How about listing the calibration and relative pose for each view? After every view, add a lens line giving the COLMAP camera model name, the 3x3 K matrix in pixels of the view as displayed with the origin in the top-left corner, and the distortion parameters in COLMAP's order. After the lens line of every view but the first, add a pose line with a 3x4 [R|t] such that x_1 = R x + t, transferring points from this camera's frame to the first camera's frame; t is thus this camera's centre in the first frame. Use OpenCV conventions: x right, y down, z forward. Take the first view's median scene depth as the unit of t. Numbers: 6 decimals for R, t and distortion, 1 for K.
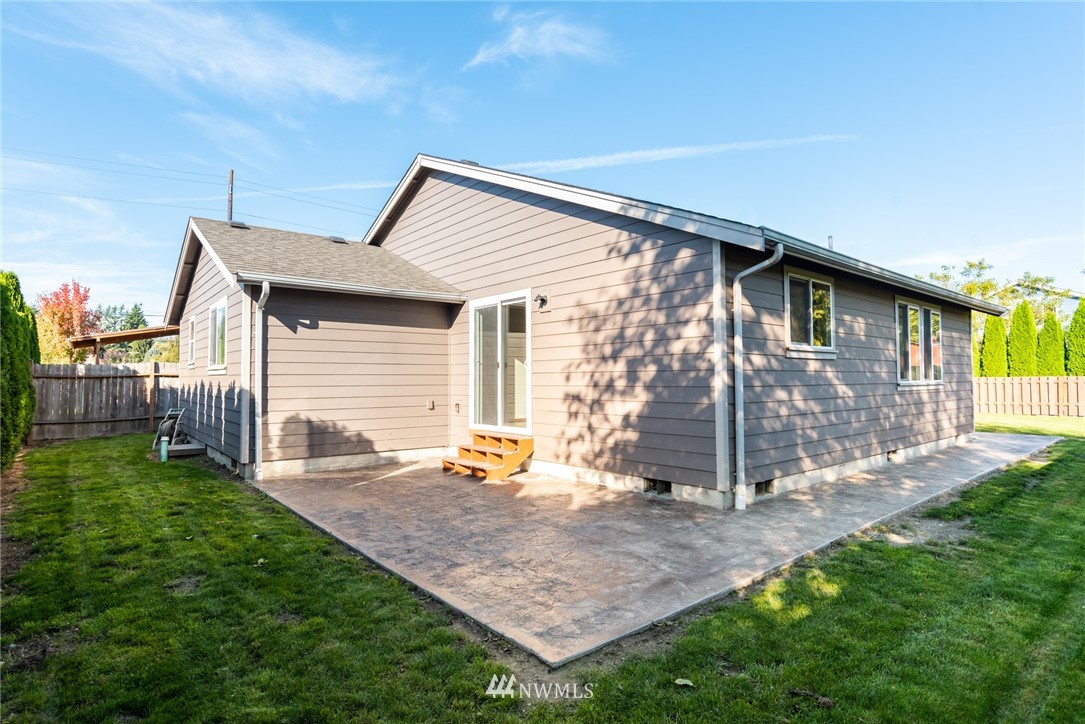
lens RADIAL K [[568.1, 0, 542.5], [0, 568.1, 362.0], [0, 0, 1]] dist [-0.060164, 0.027894]
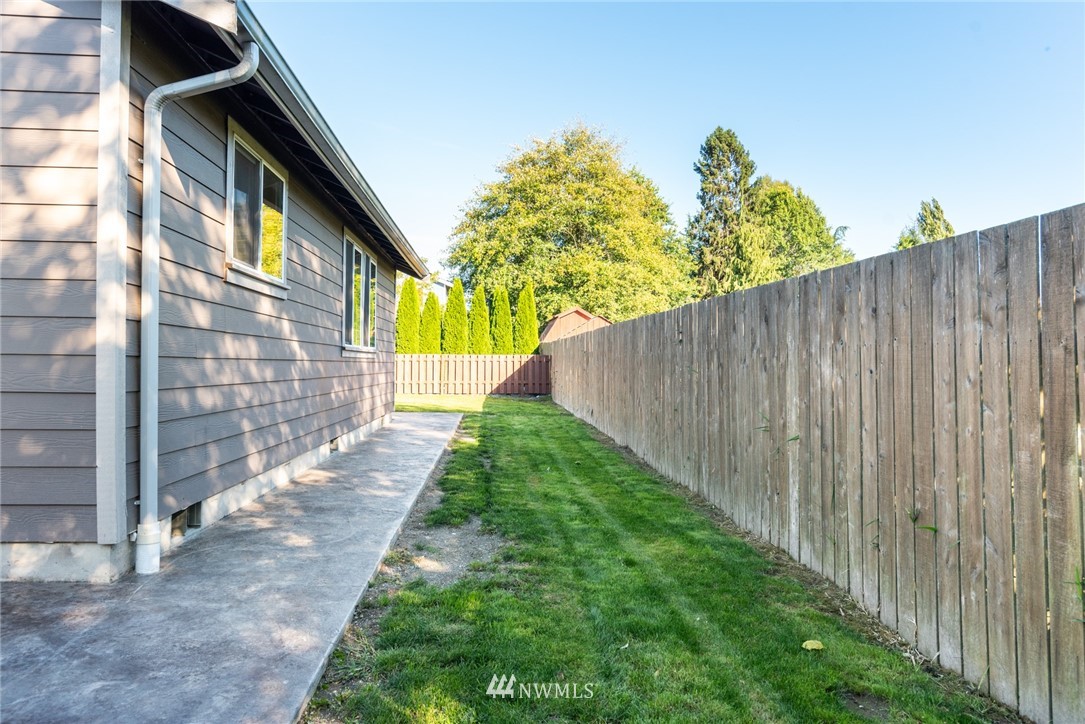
lens RADIAL K [[696.3, 0, 542.5], [0, 696.3, 362.0], [0, 0, 1]] dist [-0.003199, 0.001569]
pose [[0.579995, 0.015061, 0.814481, 0.056944], [-0.041466, 0.999079, 0.011054, 0.058197], [-0.813564, -0.040184, 0.580085, 0.378432]]
